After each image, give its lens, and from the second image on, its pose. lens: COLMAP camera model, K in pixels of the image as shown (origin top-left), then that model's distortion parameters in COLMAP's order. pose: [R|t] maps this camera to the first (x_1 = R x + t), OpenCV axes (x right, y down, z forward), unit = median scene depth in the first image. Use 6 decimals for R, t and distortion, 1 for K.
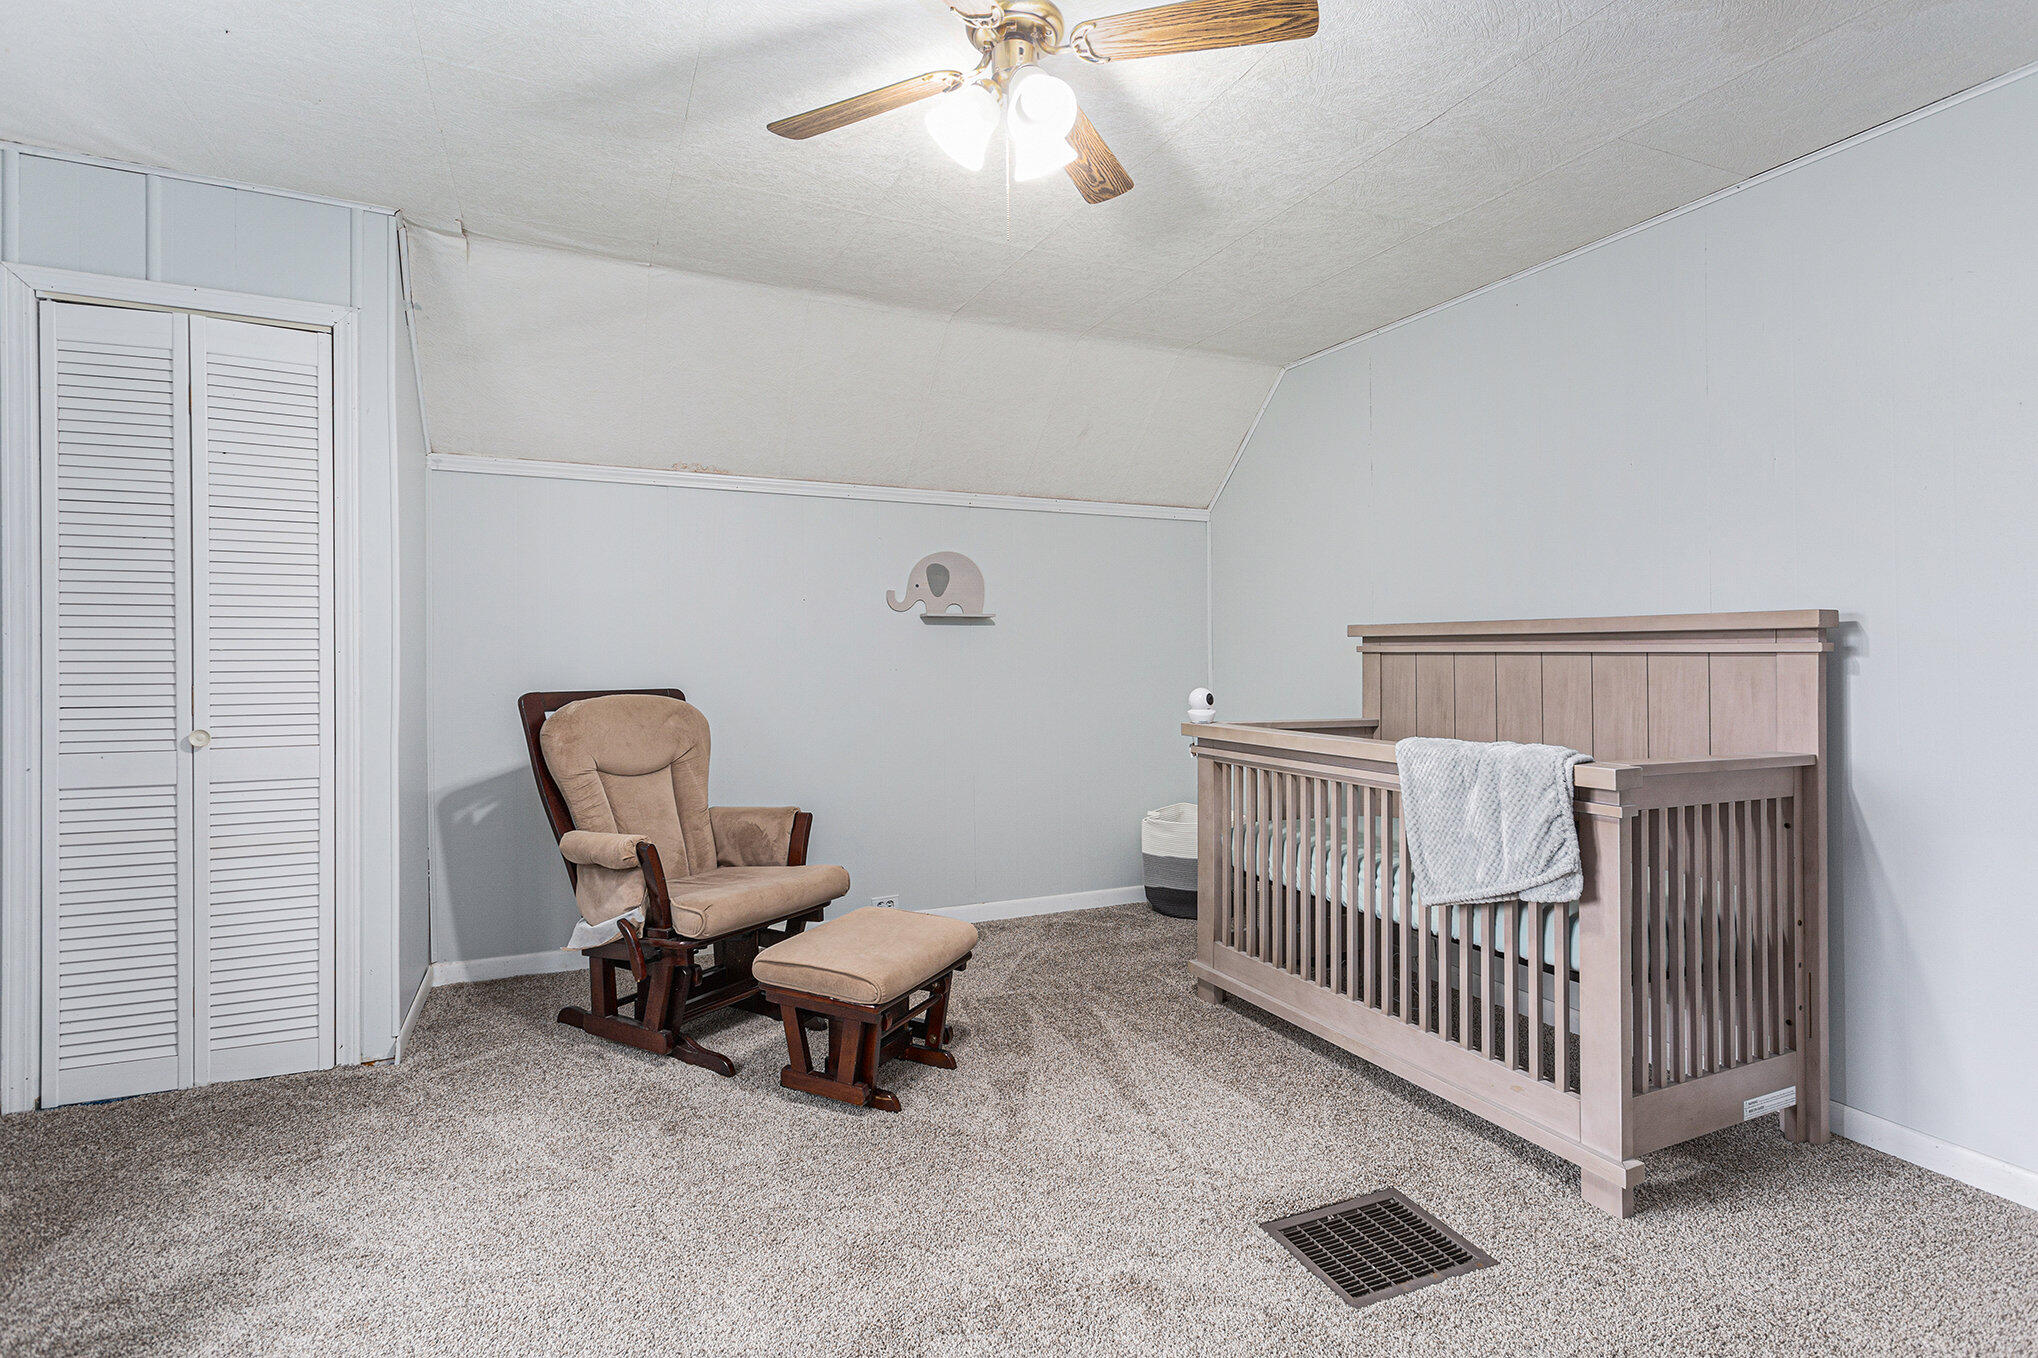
lens RADIAL K [[983.1, 0, 1019.2], [0, 983.1, 658.5], [0, 0, 1]] dist [-0.001246, 0.001540]
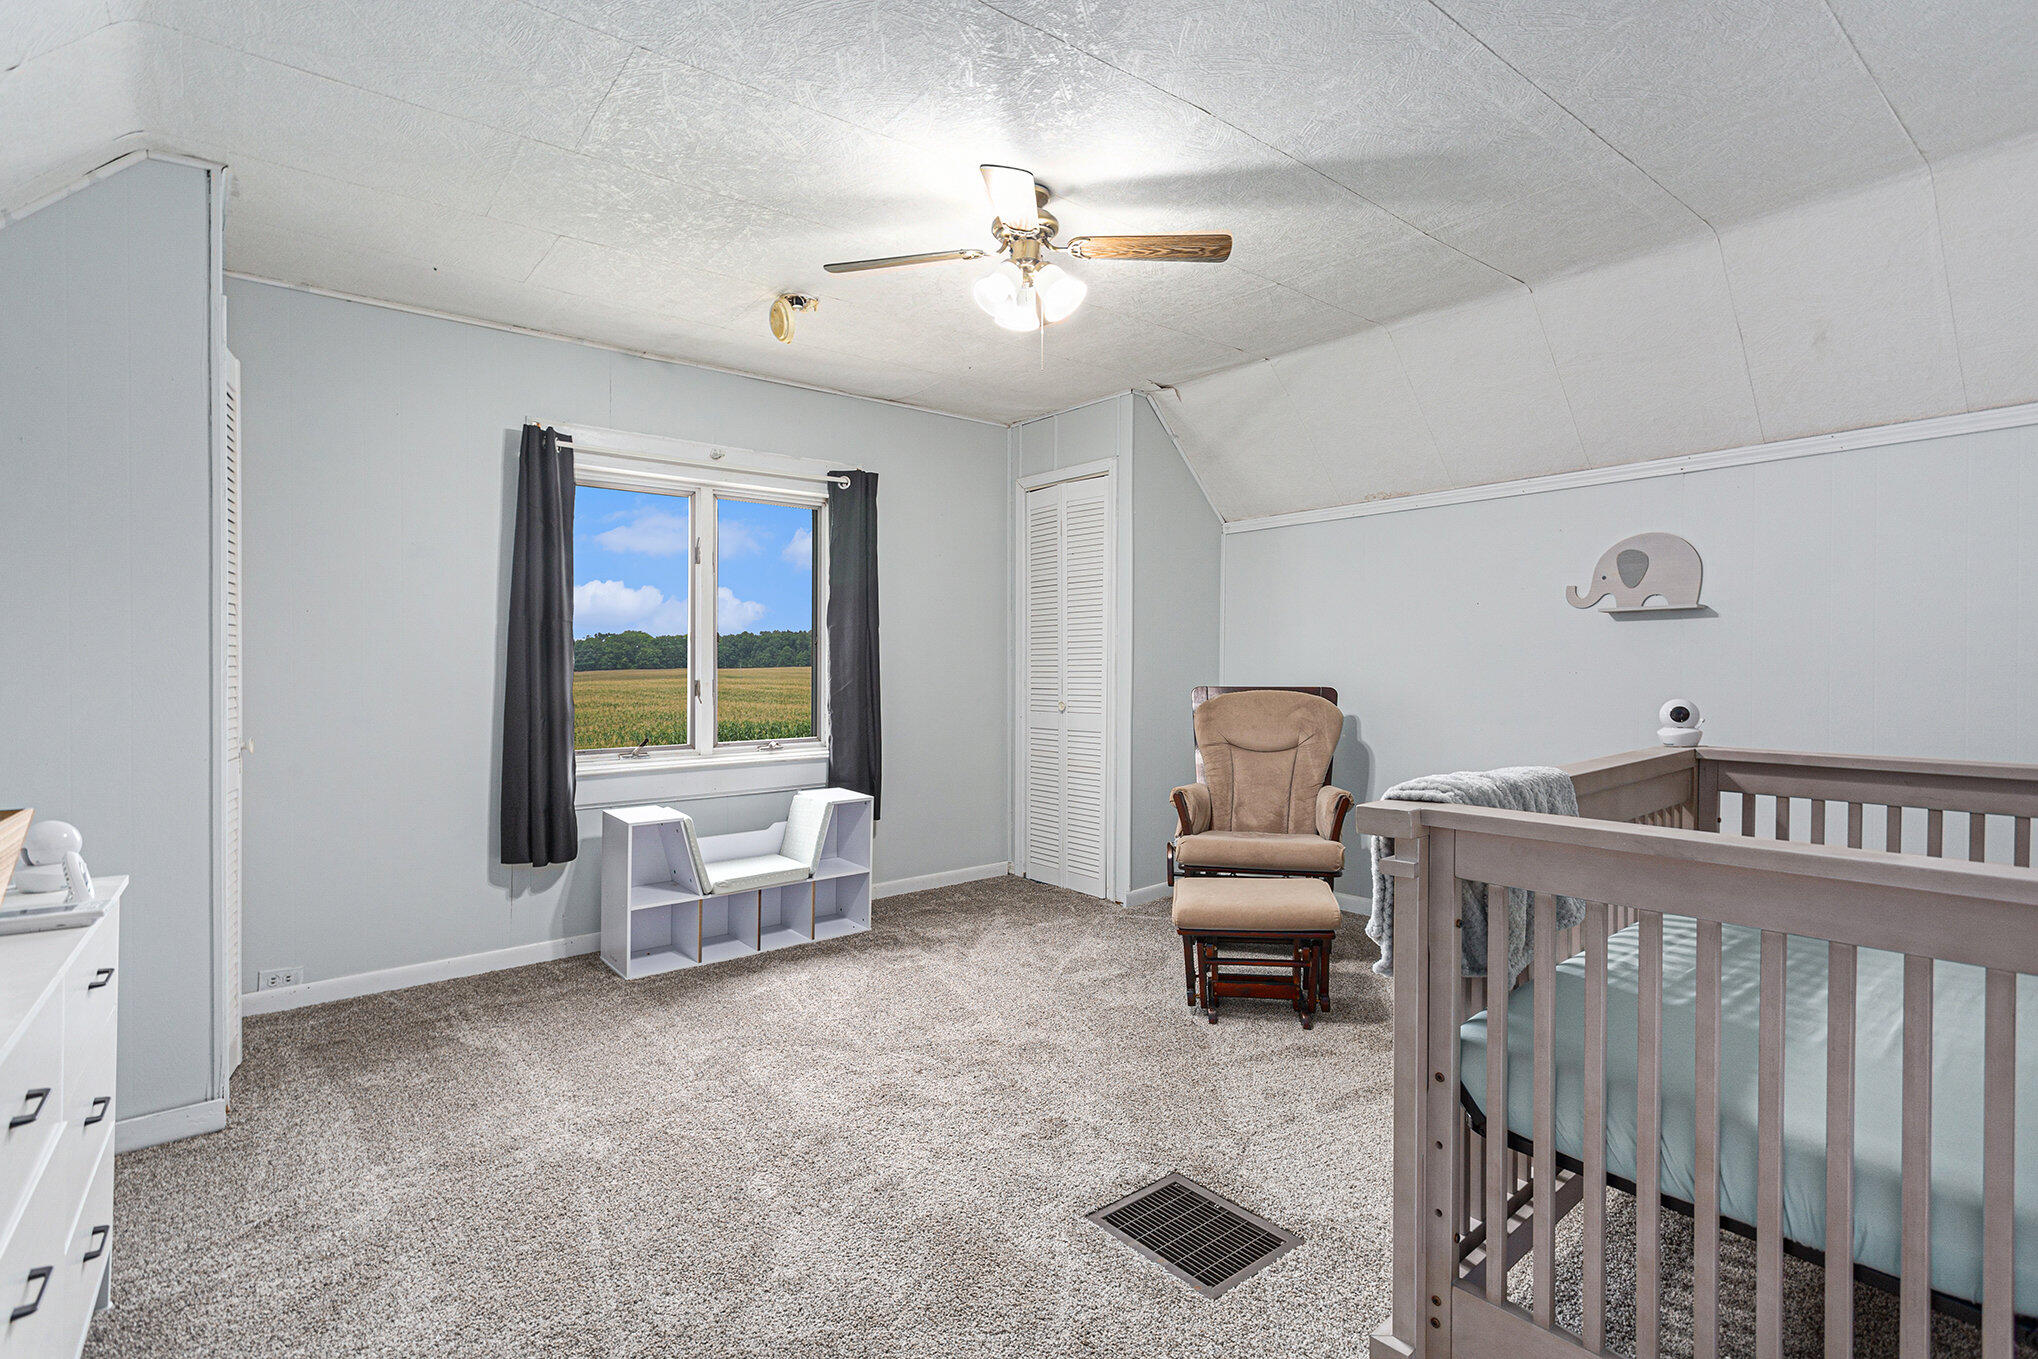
lens RADIAL K [[983.1, 0, 1021.7], [0, 983.1, 685.7], [0, 0, 1]] dist [-0.001246, 0.001540]
pose [[0.260246, 0.017120, -0.965391, 0.929646], [0.008004, 0.999770, 0.019887, 0.001707], [0.965509, -0.012903, 0.260049, 0.403781]]
